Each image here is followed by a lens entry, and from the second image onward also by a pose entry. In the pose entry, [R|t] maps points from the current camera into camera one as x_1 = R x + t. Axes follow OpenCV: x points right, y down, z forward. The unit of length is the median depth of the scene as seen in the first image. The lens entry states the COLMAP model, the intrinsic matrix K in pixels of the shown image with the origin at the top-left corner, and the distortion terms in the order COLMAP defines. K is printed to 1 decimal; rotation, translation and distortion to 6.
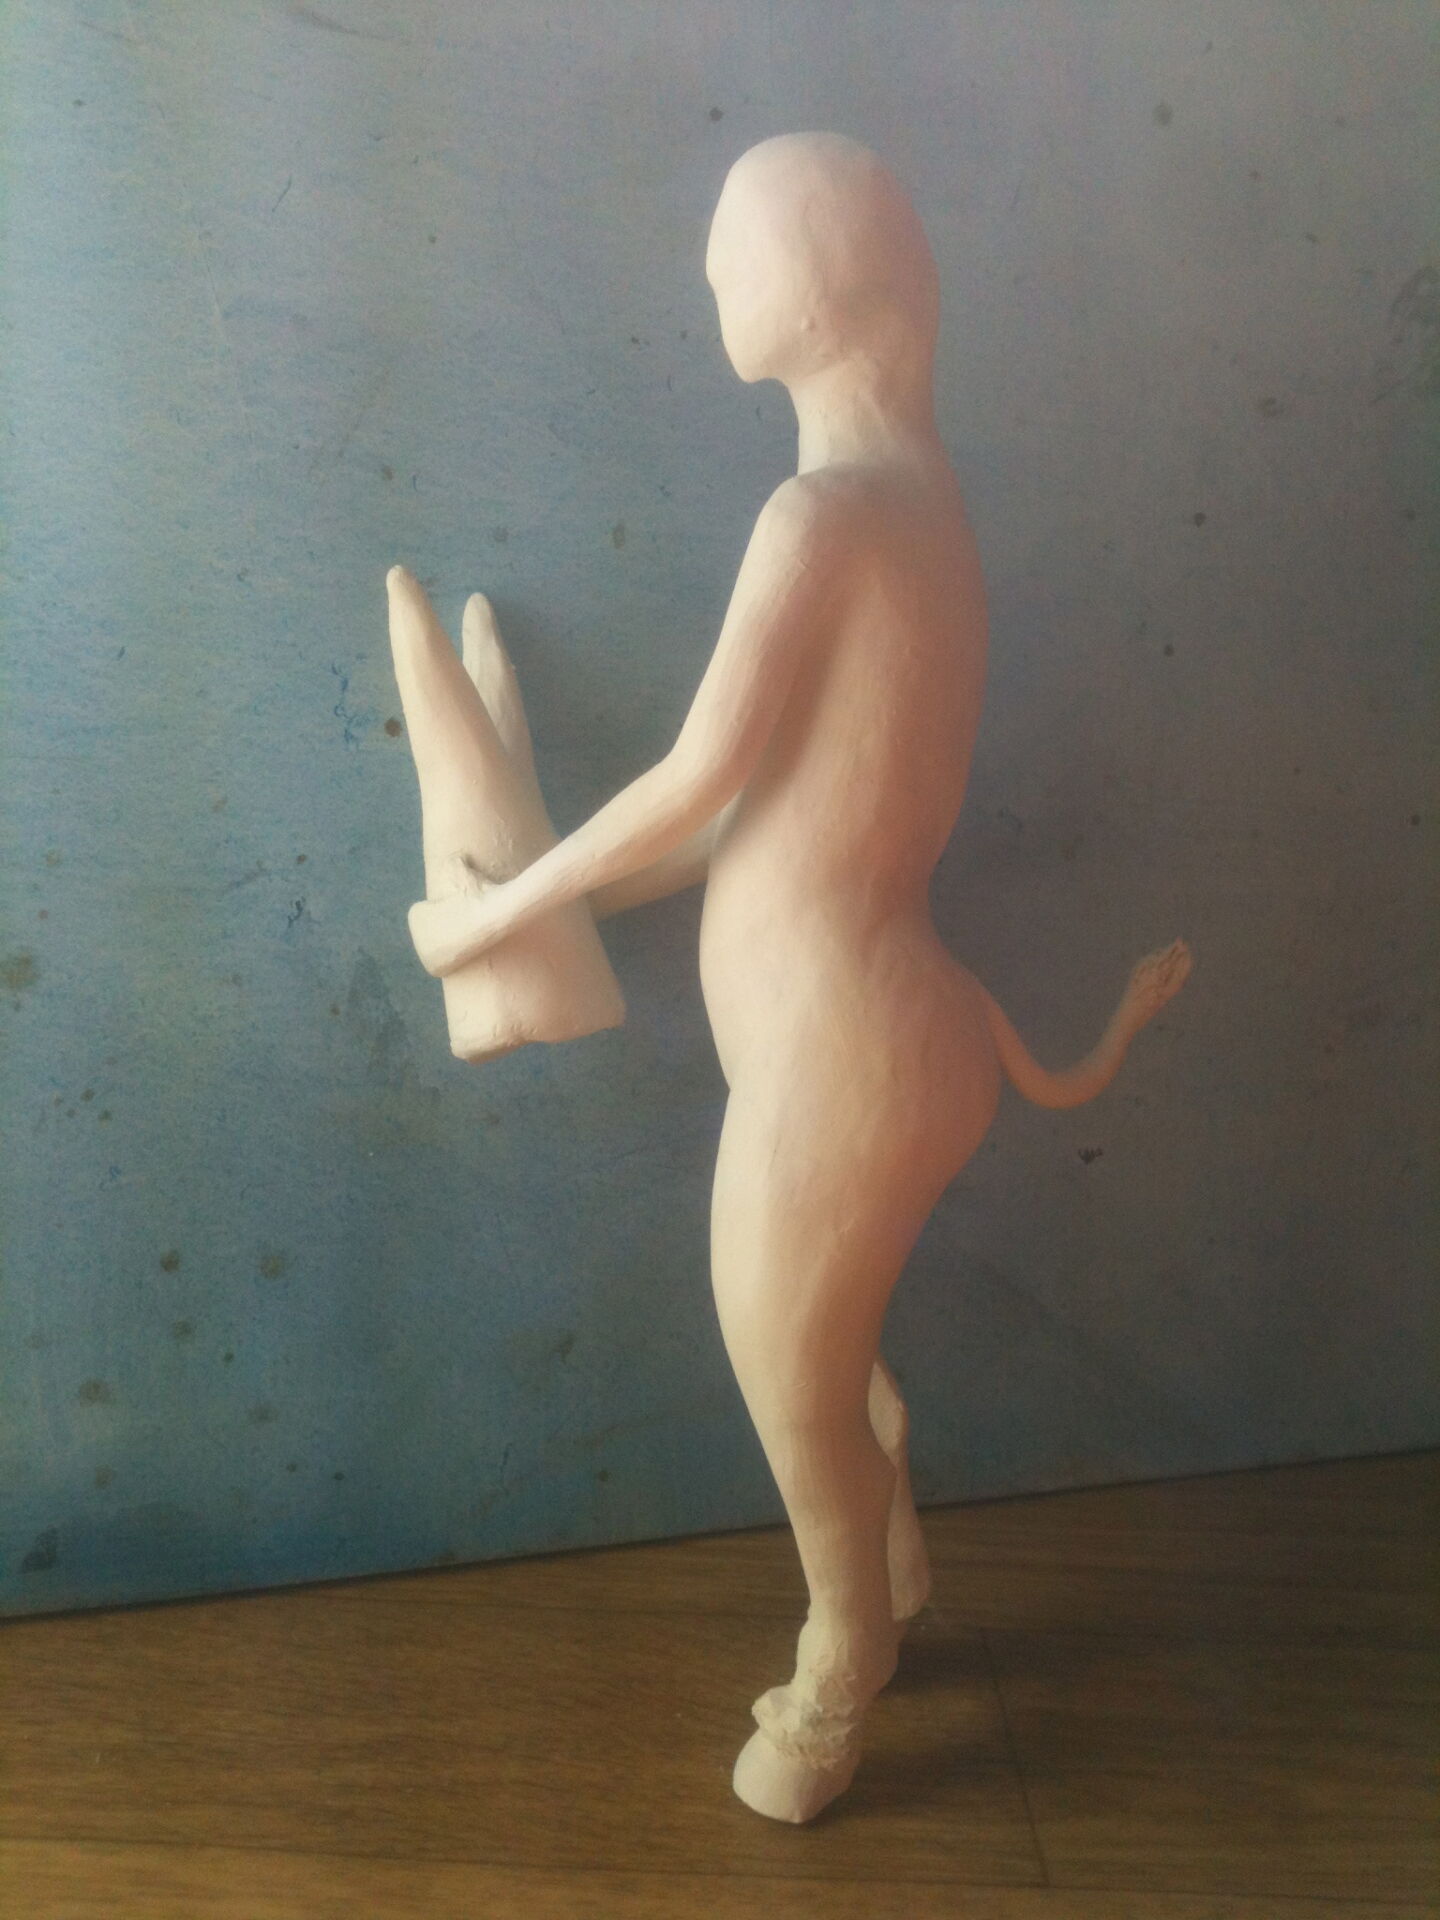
lens RADIAL K [[1573.3, 0, 716.7], [0, 1573.3, 957.0], [0, 0, 1]] dist [0.009342, -0.049894]
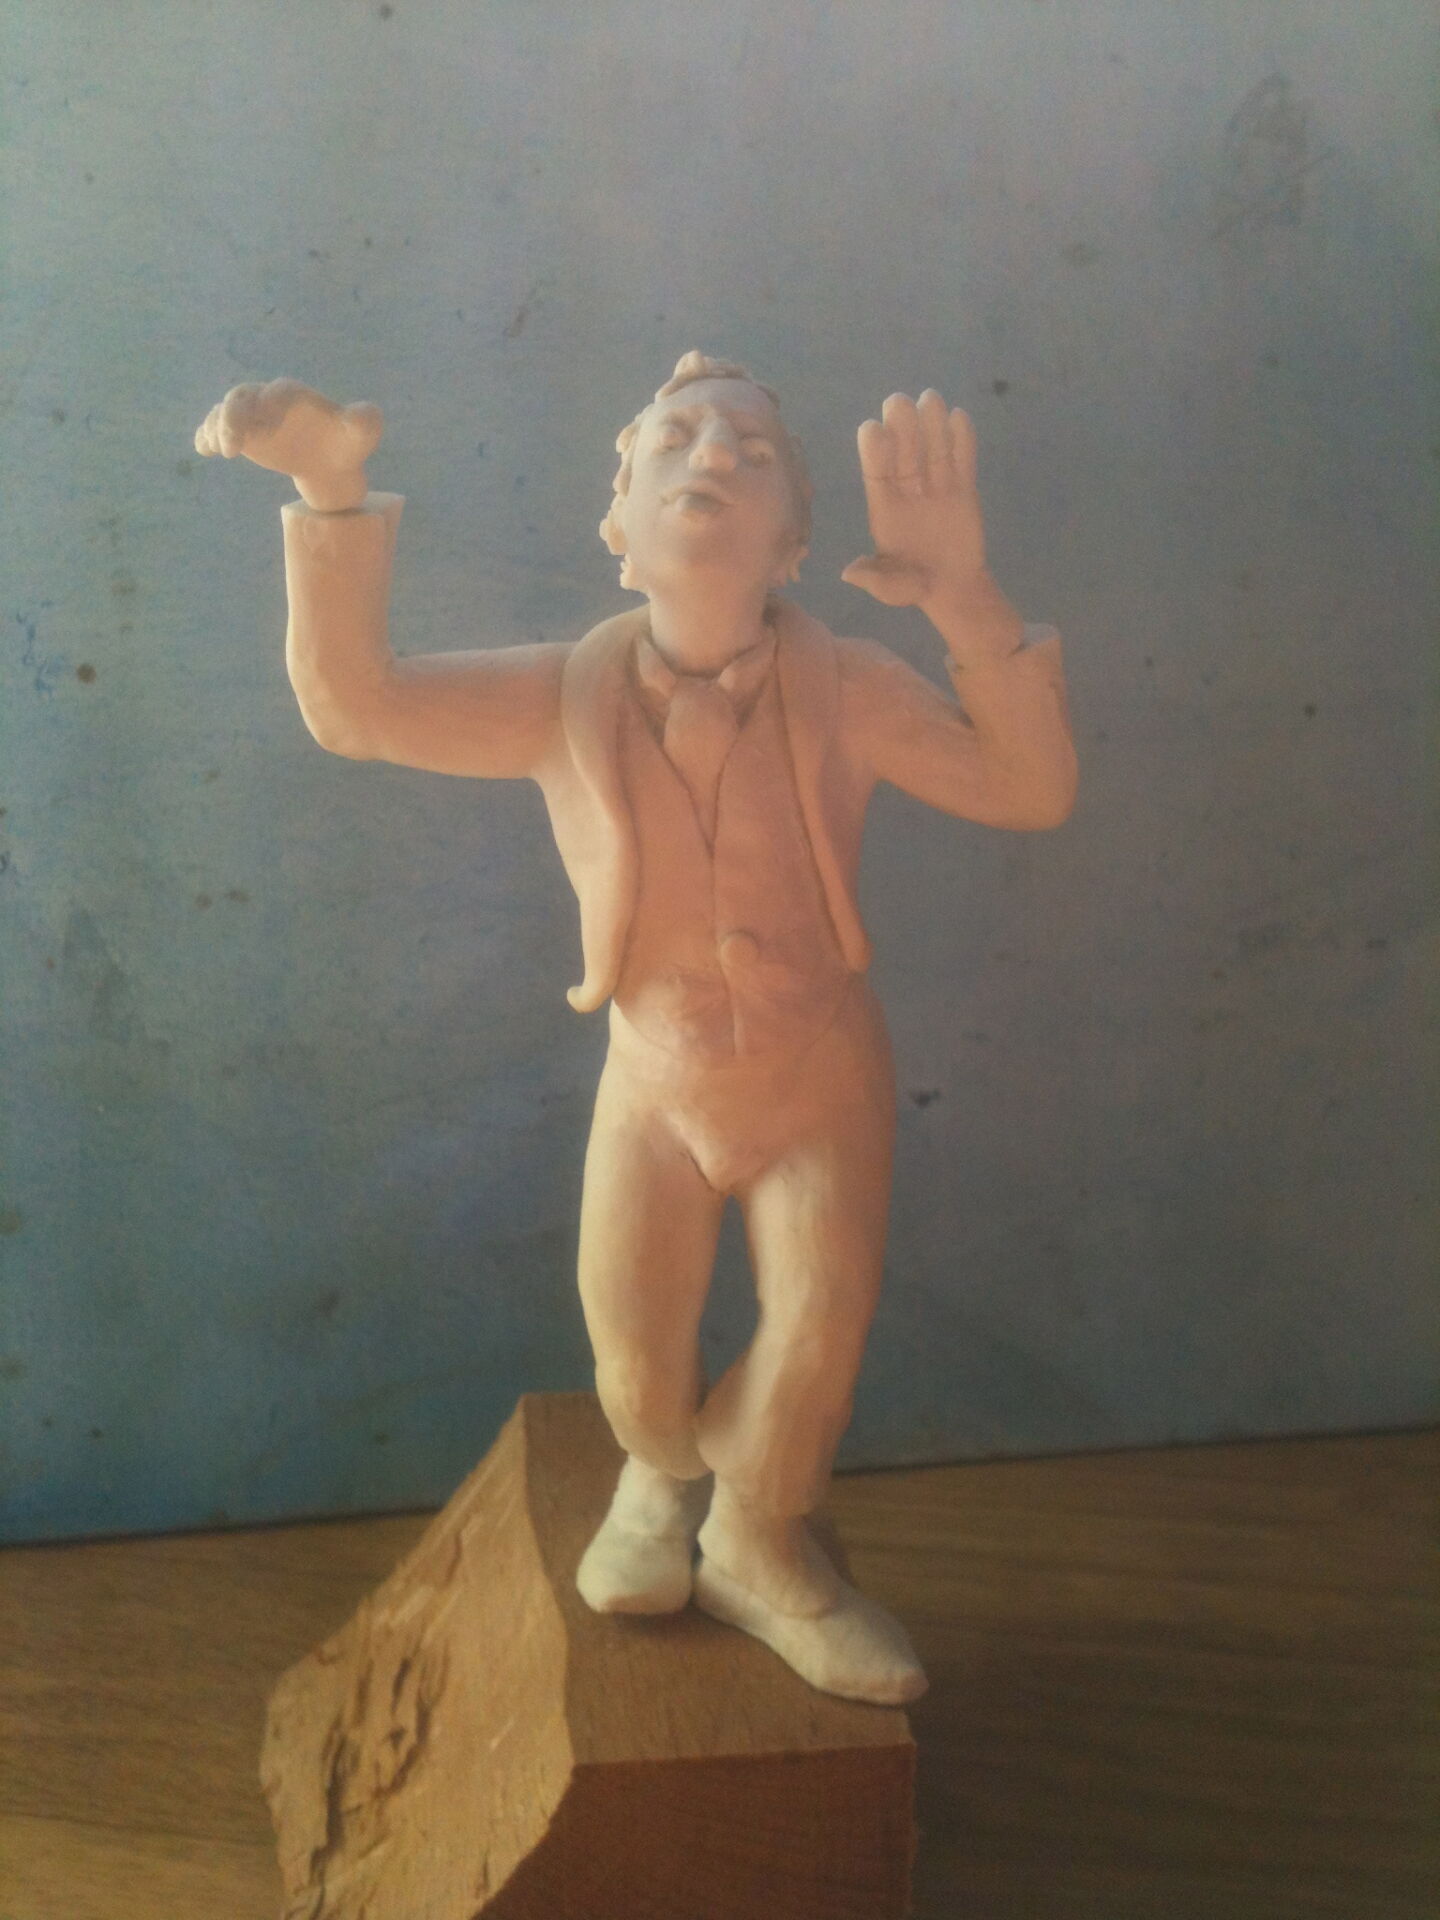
lens RADIAL K [[1573.3, 0, 723.5], [0, 1573.3, 965.9], [0, 0, 1]] dist [0.009342, -0.049894]
pose [[0.983559, -0.040785, -0.175924, 0.343184], [0.042337, 0.999091, 0.005077, 0.047375], [0.175557, -0.012441, 0.984391, 0.095915]]
